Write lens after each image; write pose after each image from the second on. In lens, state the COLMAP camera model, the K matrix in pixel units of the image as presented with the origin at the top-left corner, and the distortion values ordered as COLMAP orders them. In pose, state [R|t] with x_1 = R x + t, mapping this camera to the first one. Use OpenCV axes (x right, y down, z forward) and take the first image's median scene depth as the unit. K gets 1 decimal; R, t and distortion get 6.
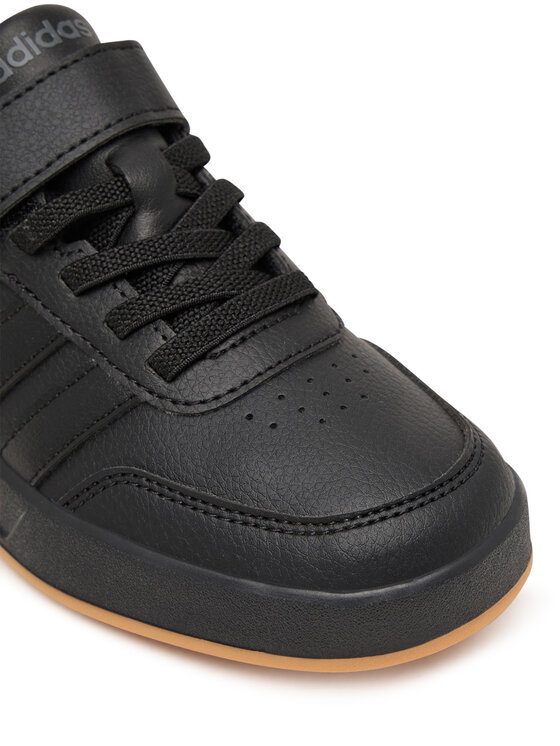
lens RADIAL K [[1501.8, 0, 281.7], [0, 1501.8, 373.7], [0, 0, 1]] dist [-0.073757, 0.000000]
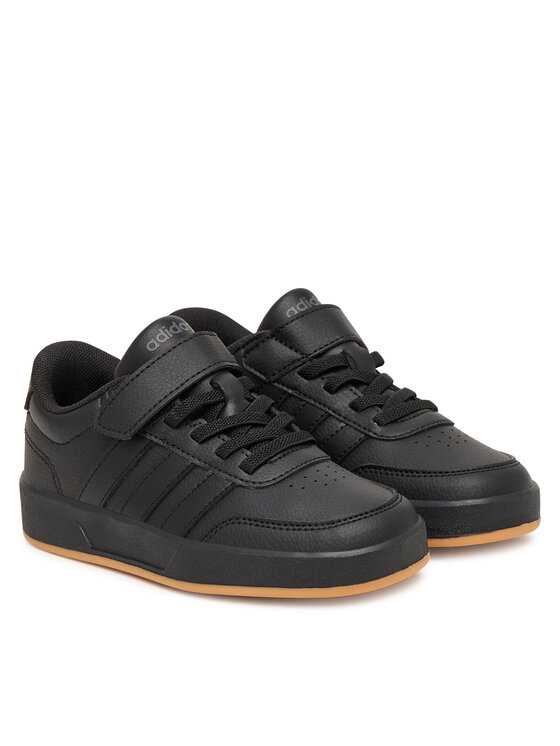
lens RADIAL K [[2194.5, 0, 278.4], [0, 2194.5, 372.8], [0, 0, 1]] dist [1.023117, 0.000000]
pose [[0.994530, -0.032986, 0.099105, -0.326155], [0.066178, 0.933079, -0.353530, 0.932351], [-0.080811, 0.358155, 0.930158, -1.846676]]
